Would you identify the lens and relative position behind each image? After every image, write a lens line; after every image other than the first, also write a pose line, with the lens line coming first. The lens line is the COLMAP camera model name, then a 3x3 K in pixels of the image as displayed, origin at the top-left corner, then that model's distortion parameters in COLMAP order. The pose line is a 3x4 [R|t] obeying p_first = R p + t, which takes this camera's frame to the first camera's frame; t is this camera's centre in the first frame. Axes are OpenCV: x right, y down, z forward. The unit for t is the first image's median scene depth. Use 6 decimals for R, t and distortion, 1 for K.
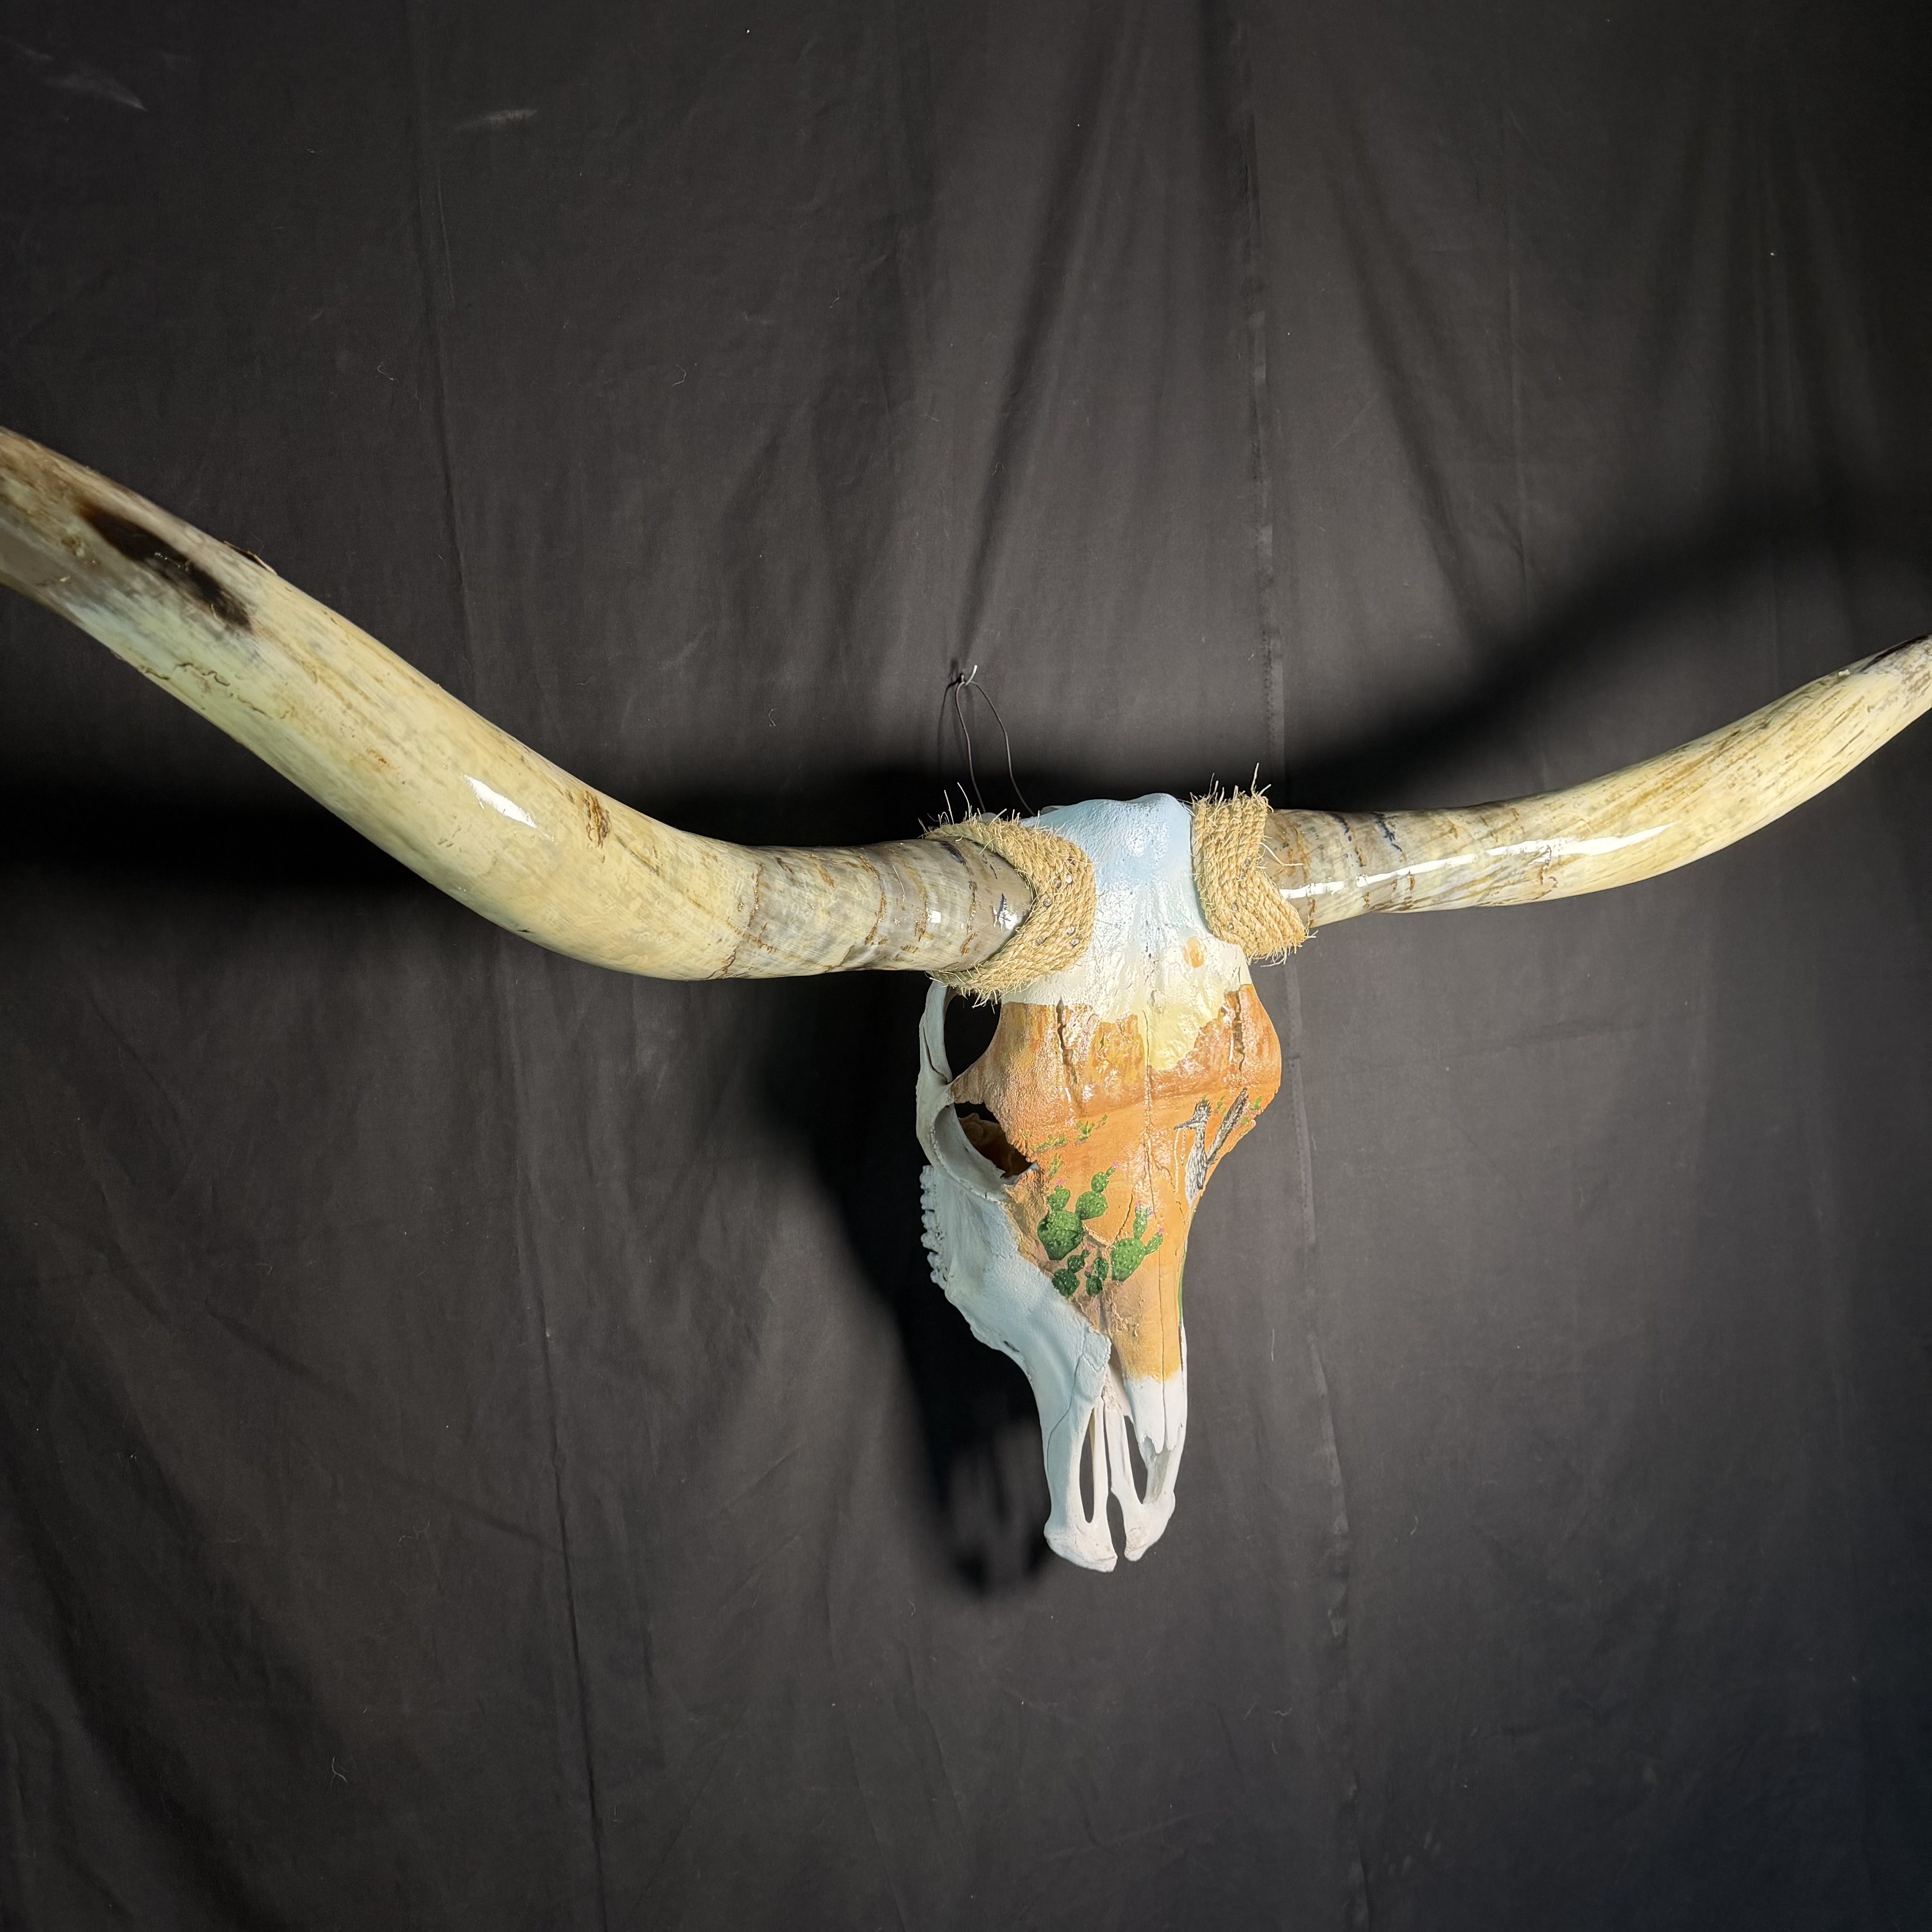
lens RADIAL K [[1842.1, 0, 957.9], [0, 1842.1, 976.3], [0, 0, 1]] dist [0.180704, -0.457729]
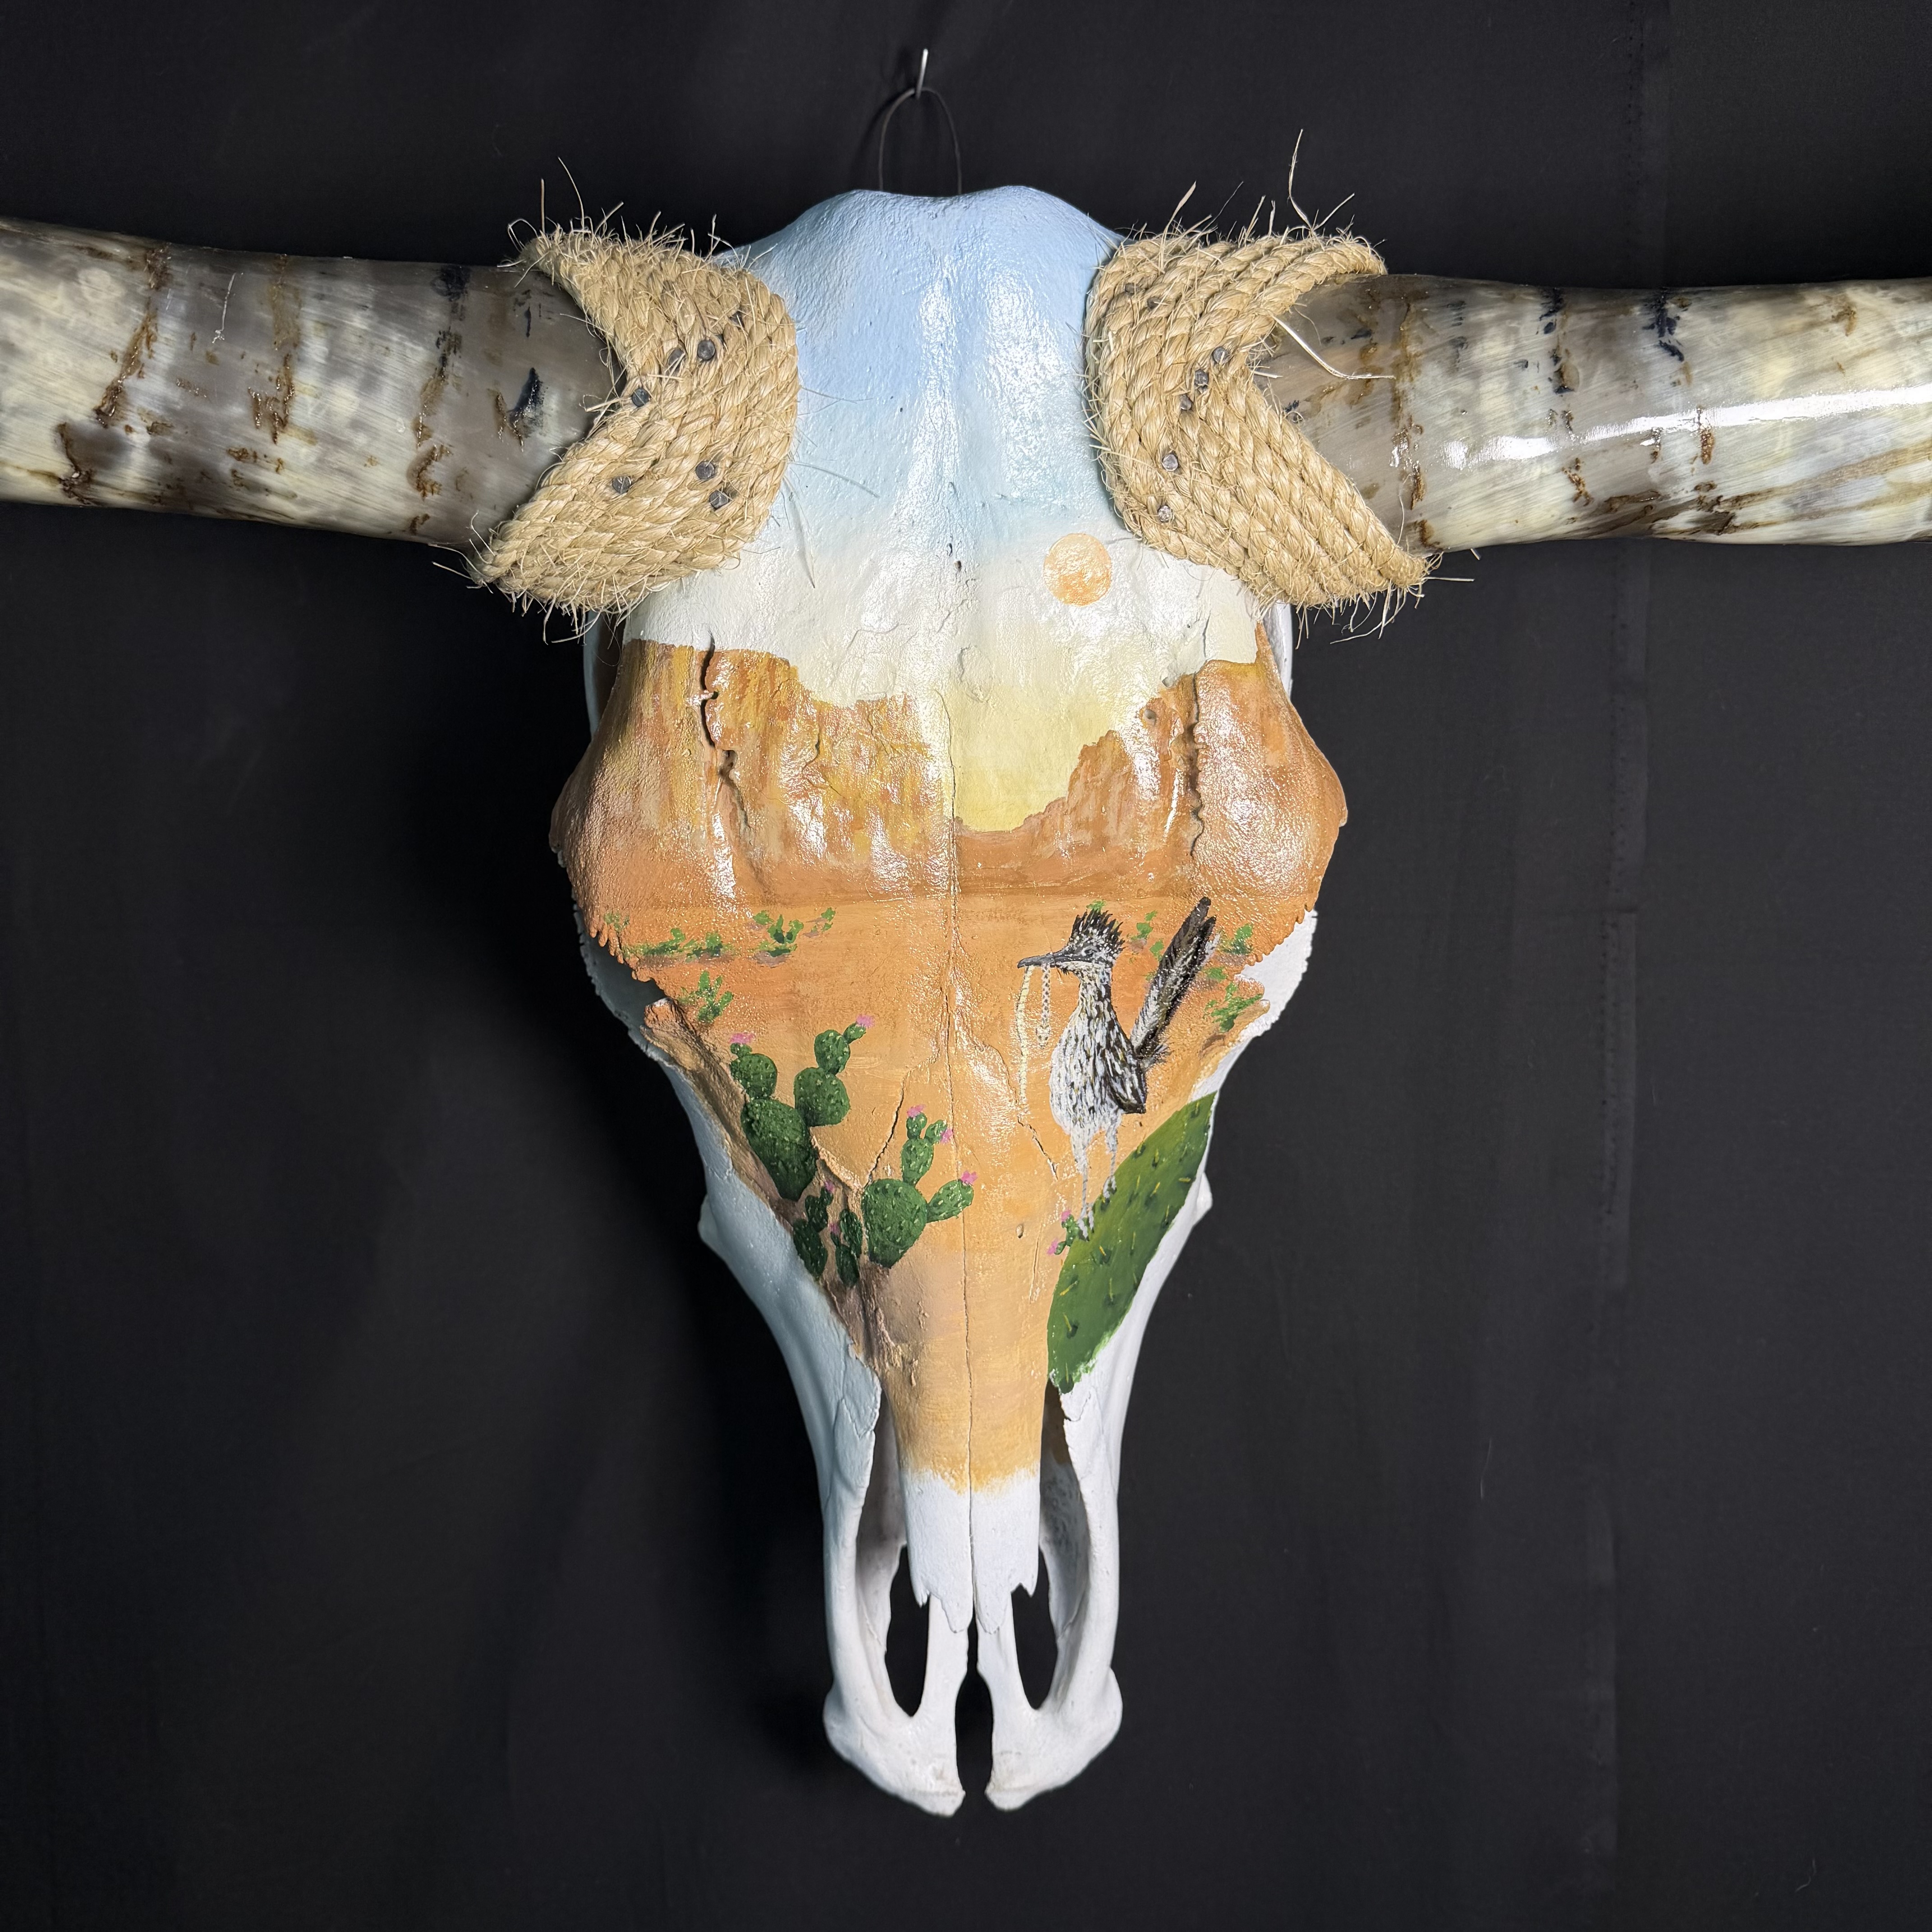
lens RADIAL K [[1842.1, 0, 957.9], [0, 1842.1, 976.3], [0, 0, 1]] dist [0.180704, -0.457729]
pose [[0.875397, 0.127457, -0.466299, 0.317191], [-0.104870, 0.991714, 0.074198, 0.052581], [0.471892, -0.016052, 0.881510, 0.586355]]
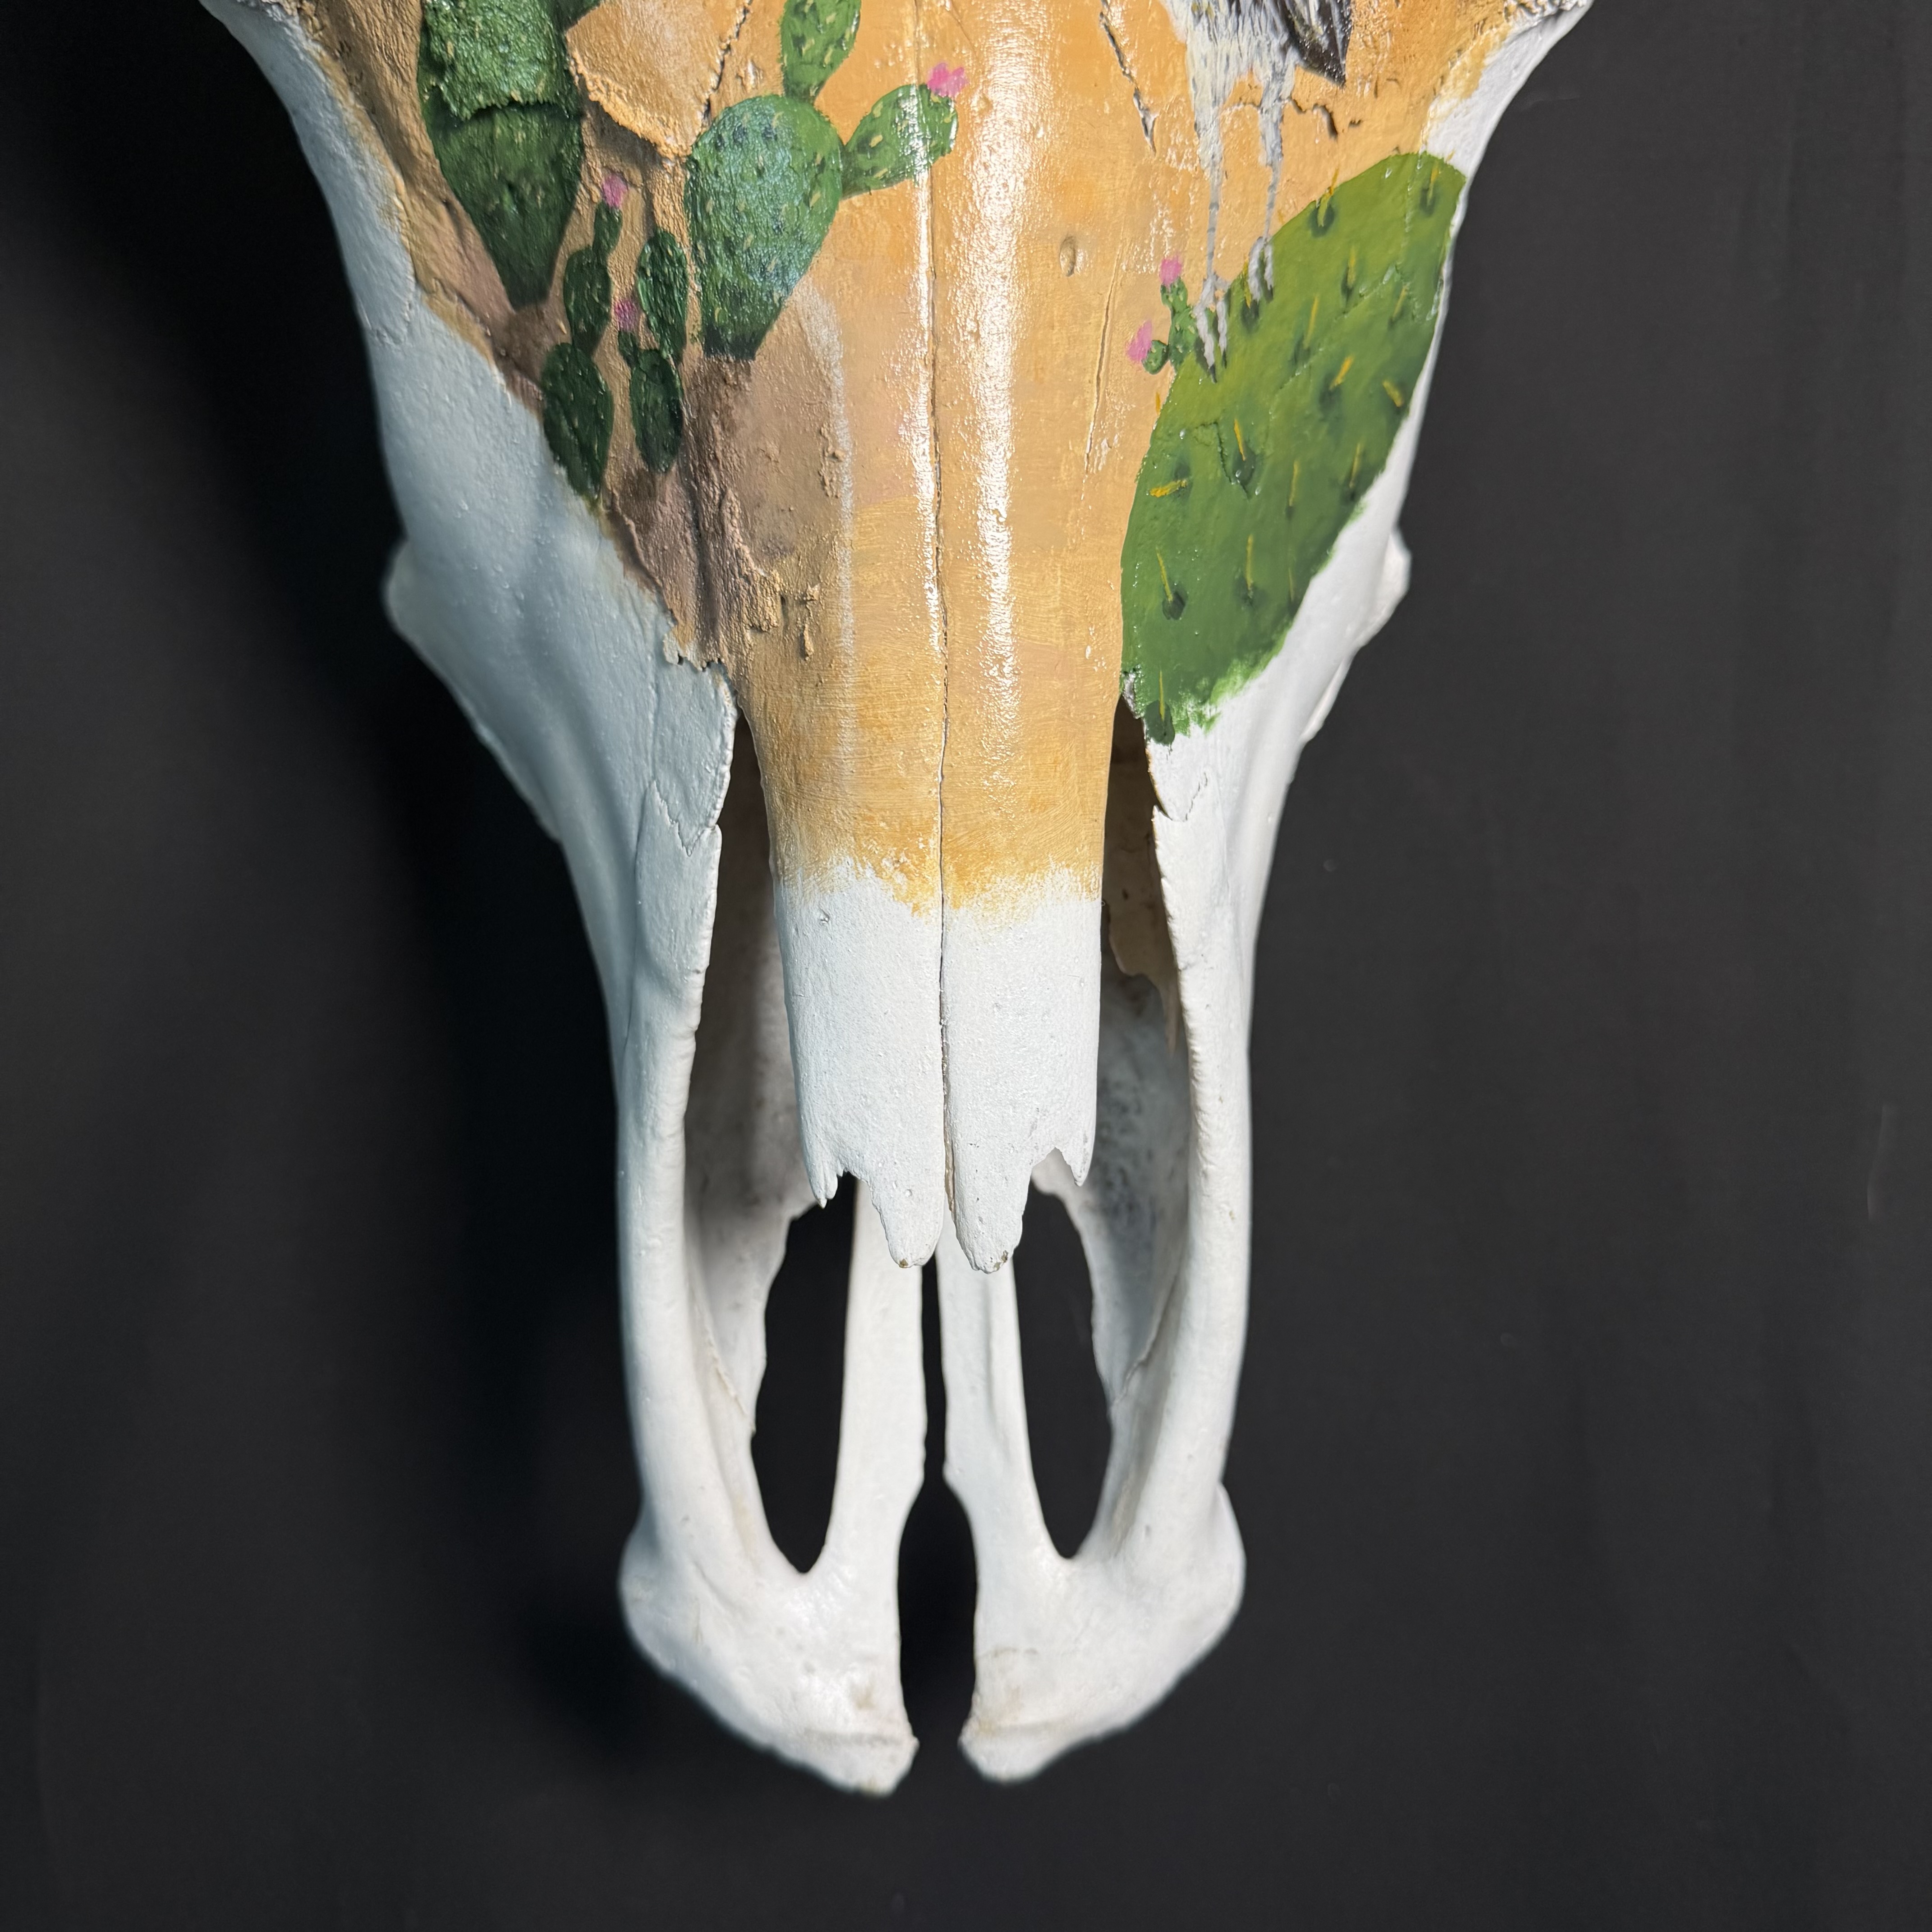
lens RADIAL K [[1842.1, 0, 957.9], [0, 1842.1, 976.3], [0, 0, 1]] dist [0.180704, -0.457729]
pose [[0.890112, 0.088509, -0.447064, 0.203728], [-0.111539, 0.993435, -0.025397, 0.232672], [0.441881, 0.072471, 0.894141, 0.833211]]
